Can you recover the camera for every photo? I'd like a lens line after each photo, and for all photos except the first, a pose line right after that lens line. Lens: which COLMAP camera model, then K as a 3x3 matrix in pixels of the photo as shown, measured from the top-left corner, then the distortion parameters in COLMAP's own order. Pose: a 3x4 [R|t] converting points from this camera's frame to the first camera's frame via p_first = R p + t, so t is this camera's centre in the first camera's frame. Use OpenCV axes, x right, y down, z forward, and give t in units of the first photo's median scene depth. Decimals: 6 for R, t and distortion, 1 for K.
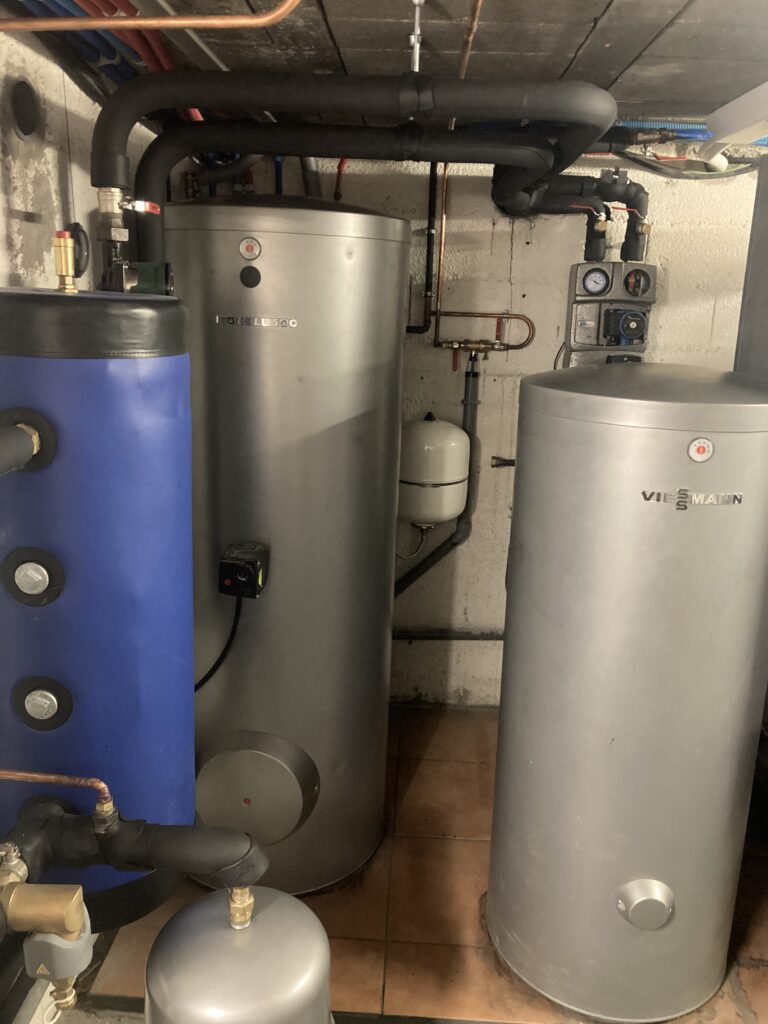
lens RADIAL K [[835.3, 0, 384.6], [0, 835.3, 503.5], [0, 0, 1]] dist [0.013675, 0.000471]
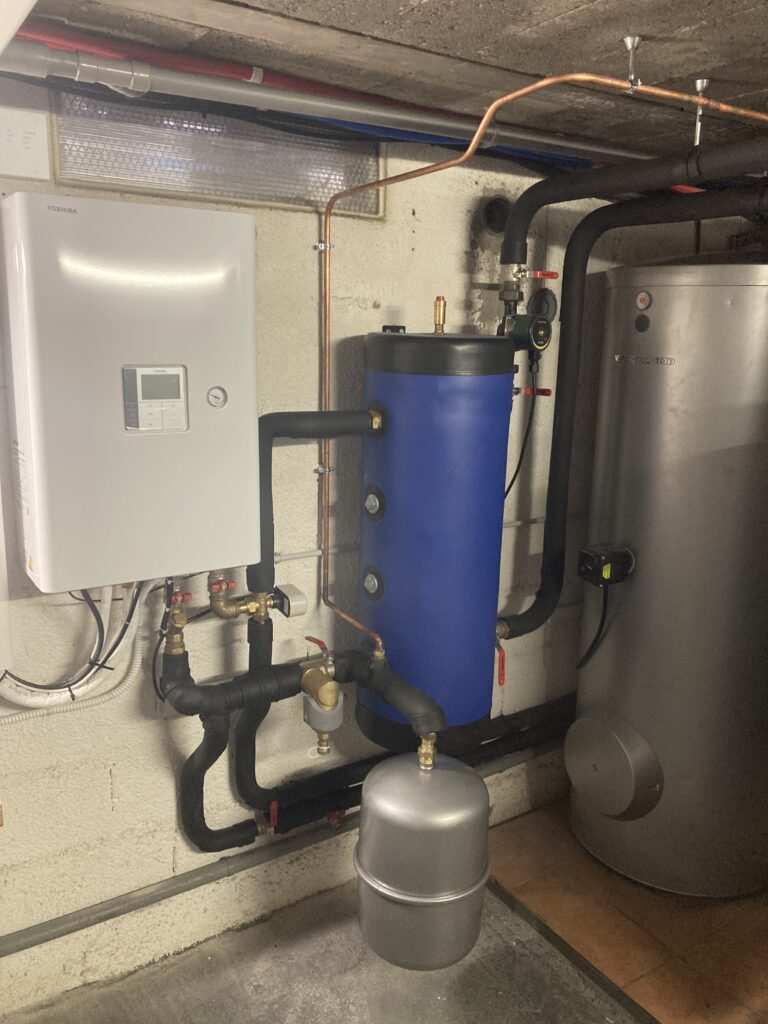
lens RADIAL K [[835.3, 0, 384.9], [0, 835.3, 516.0], [0, 0, 1]] dist [0.013675, 0.000471]
pose [[0.576133, 0.162536, -0.801032, 0.749029], [-0.202717, 0.977823, 0.052607, 0.014968], [0.791818, 0.132074, 0.596306, 0.024618]]
